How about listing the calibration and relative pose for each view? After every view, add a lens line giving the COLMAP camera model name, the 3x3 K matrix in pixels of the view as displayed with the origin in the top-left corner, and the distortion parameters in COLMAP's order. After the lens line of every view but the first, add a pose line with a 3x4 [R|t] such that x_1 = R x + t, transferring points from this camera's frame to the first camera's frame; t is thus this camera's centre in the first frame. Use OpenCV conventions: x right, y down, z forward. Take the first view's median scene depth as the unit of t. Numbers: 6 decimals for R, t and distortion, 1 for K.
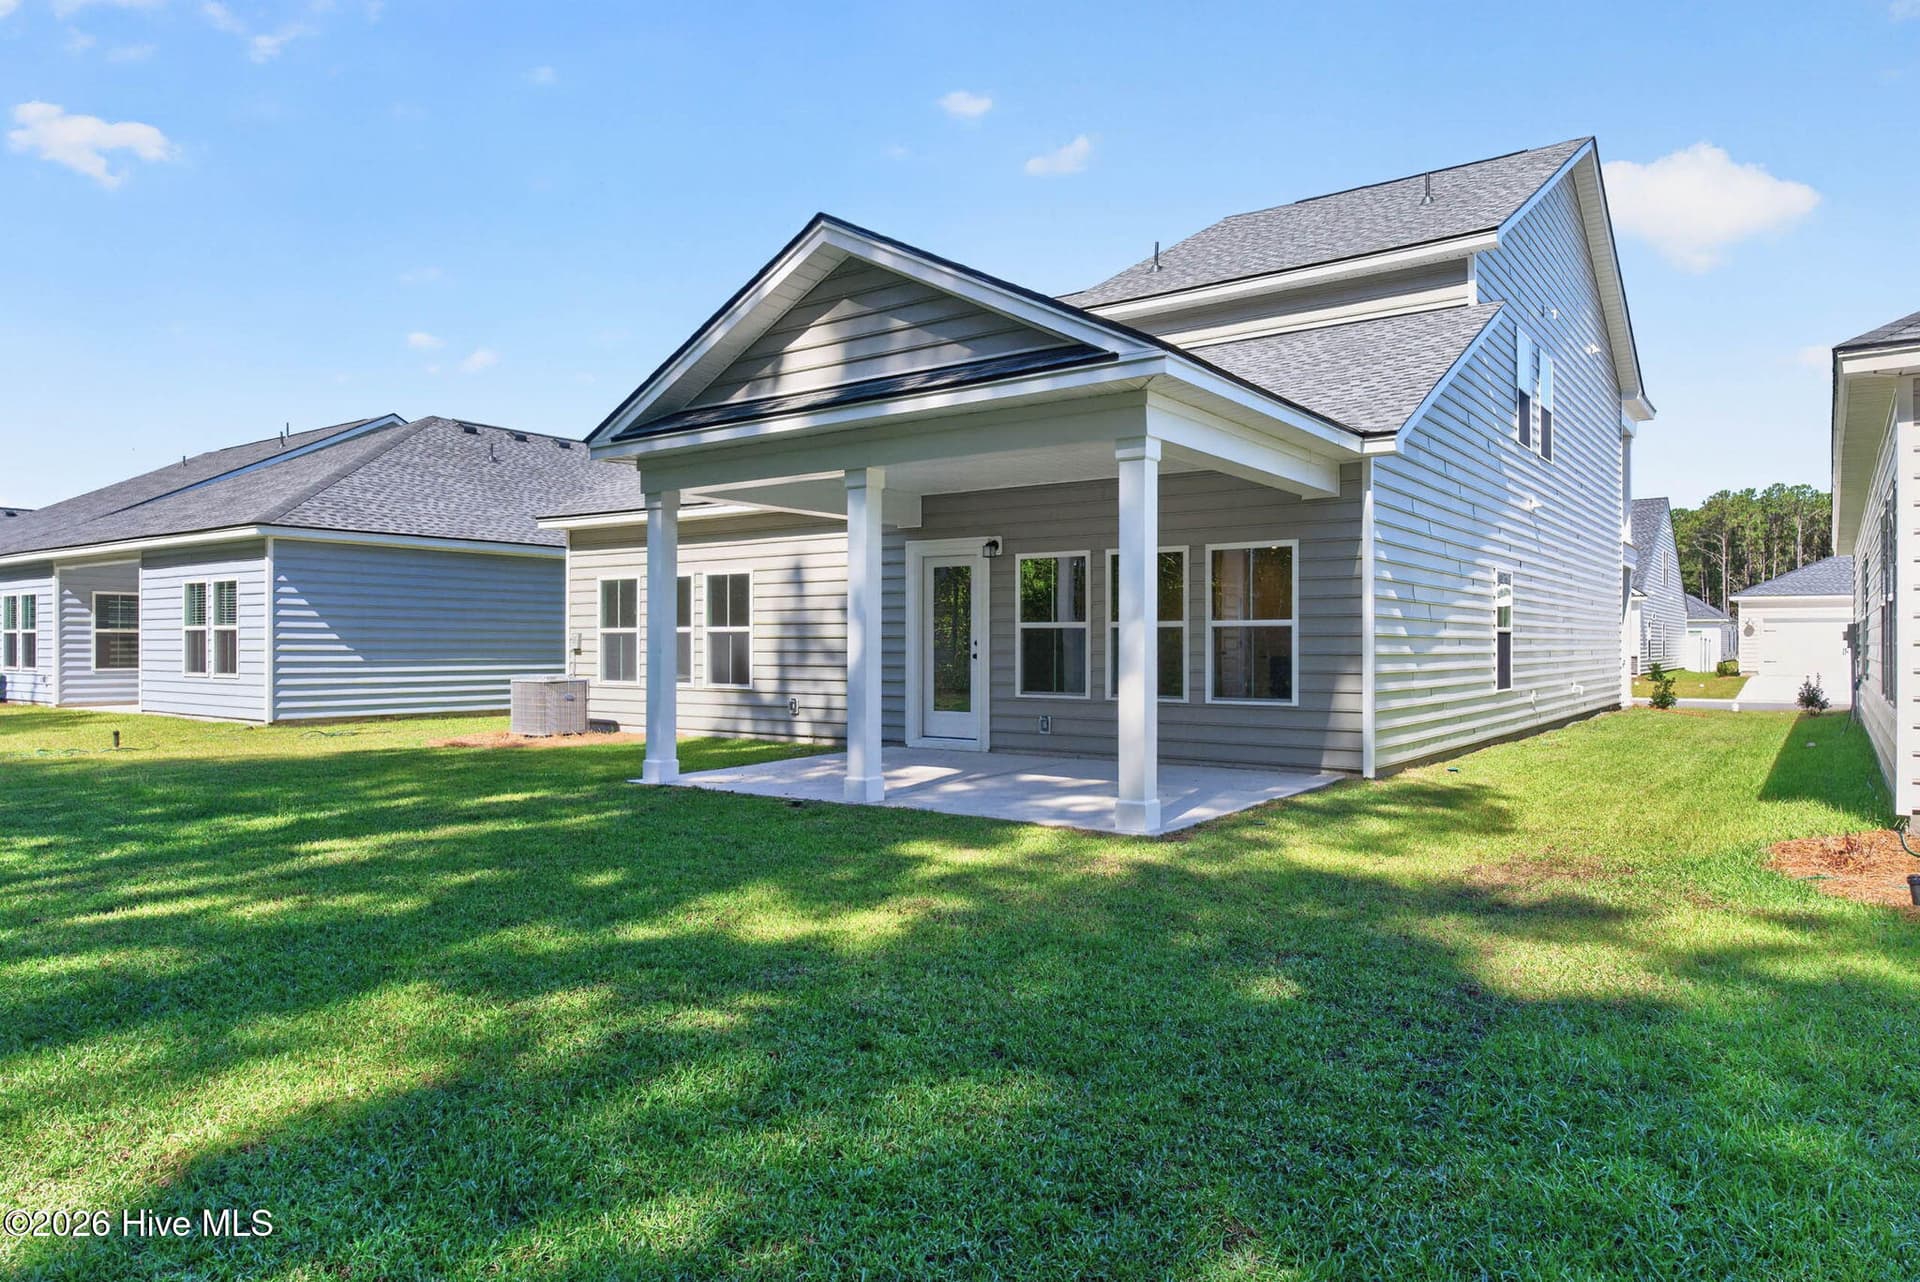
lens RADIAL K [[1202.0, 0, 958.2], [0, 1202.0, 619.9], [0, 0, 1]] dist [-0.001165, 0.000683]
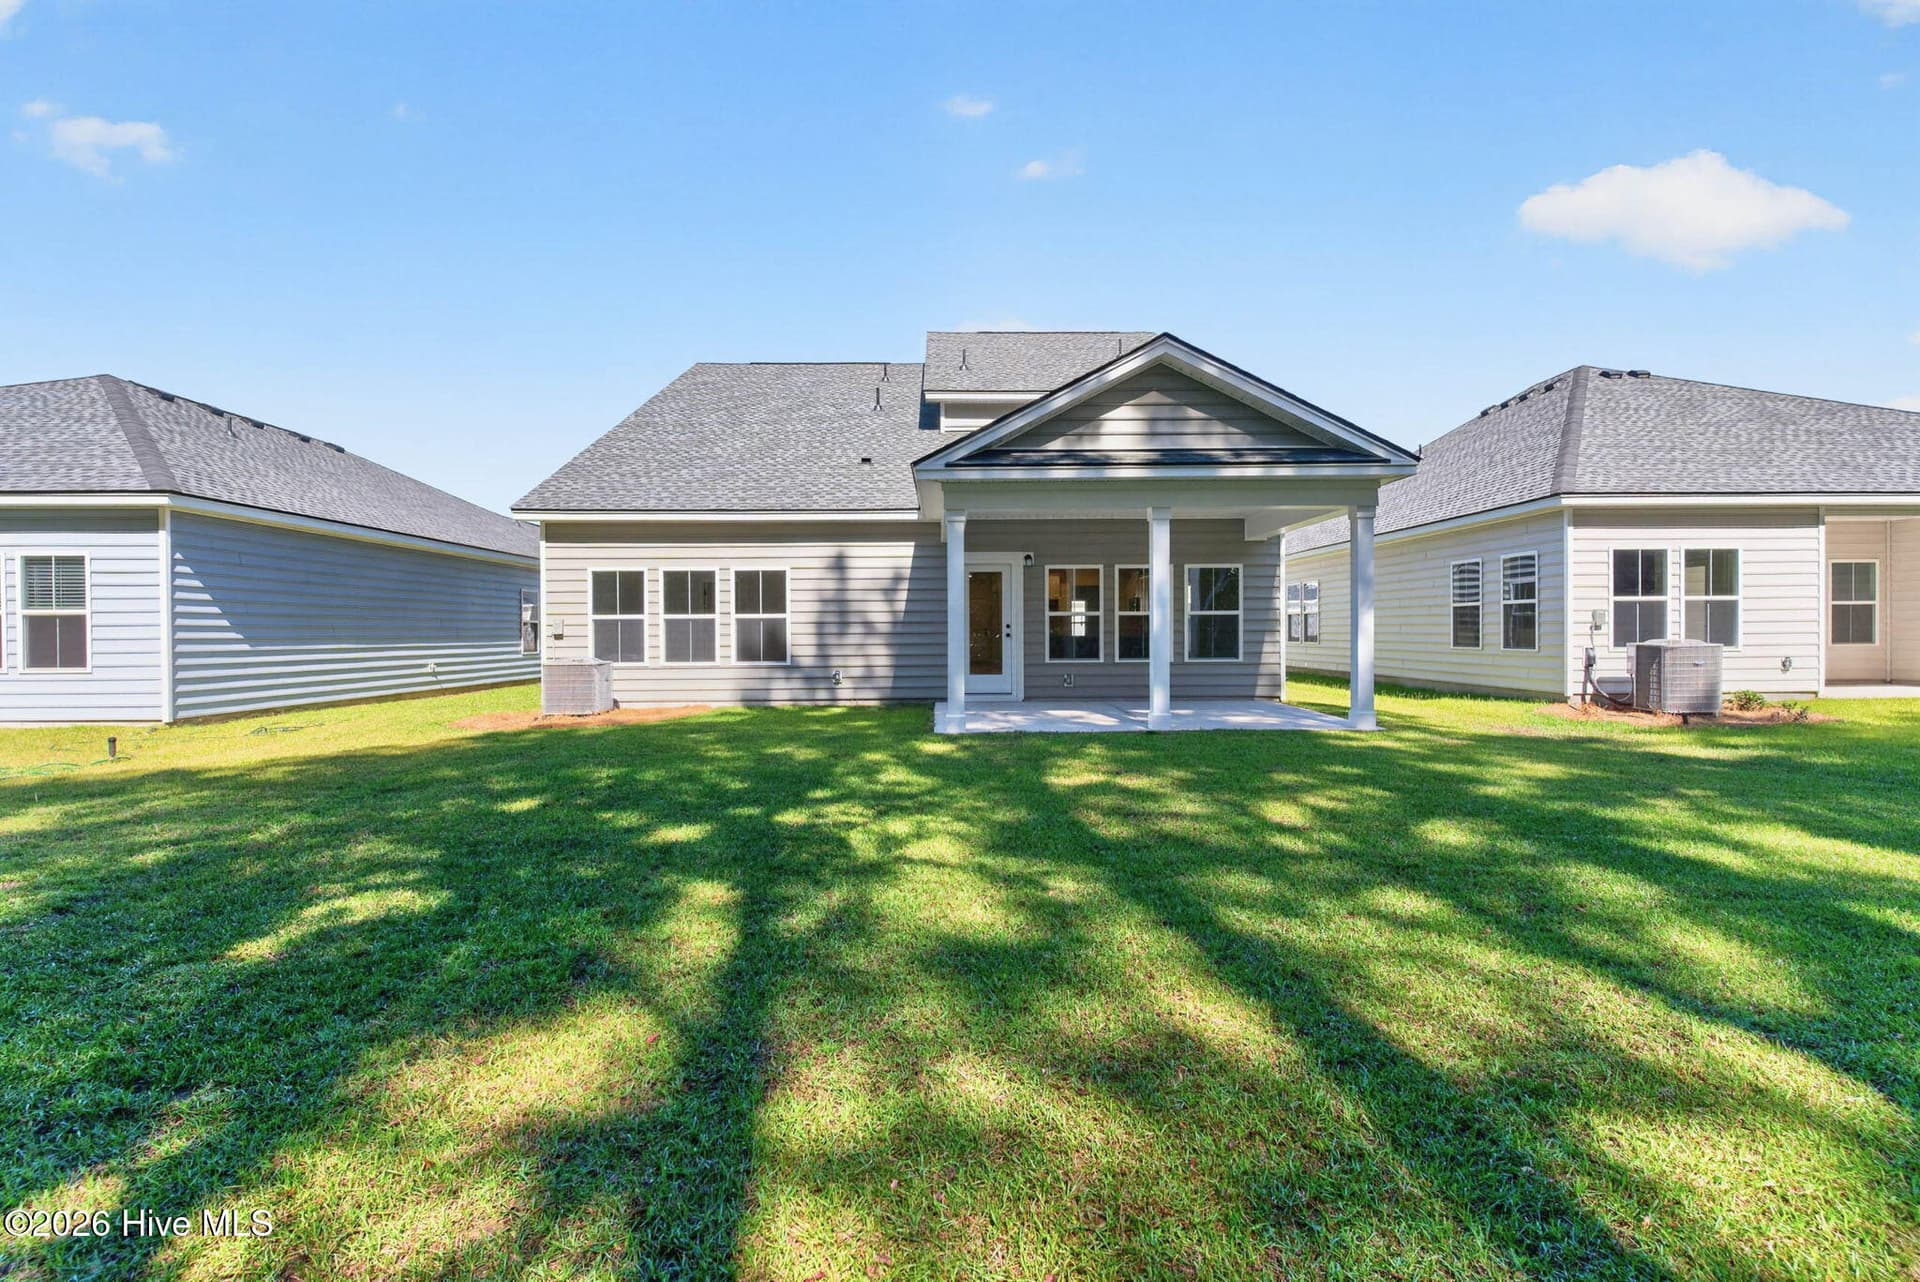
lens RADIAL K [[917.2, 0, 960.0], [0, 917.2, 641.0], [0, 0, 1]] dist [0.000970, 0.000403]
pose [[0.793510, -0.011950, 0.608439, -0.680503], [-0.005454, 0.999627, 0.026747, 0.008021], [-0.608532, -0.024543, 0.793150, 0.169491]]
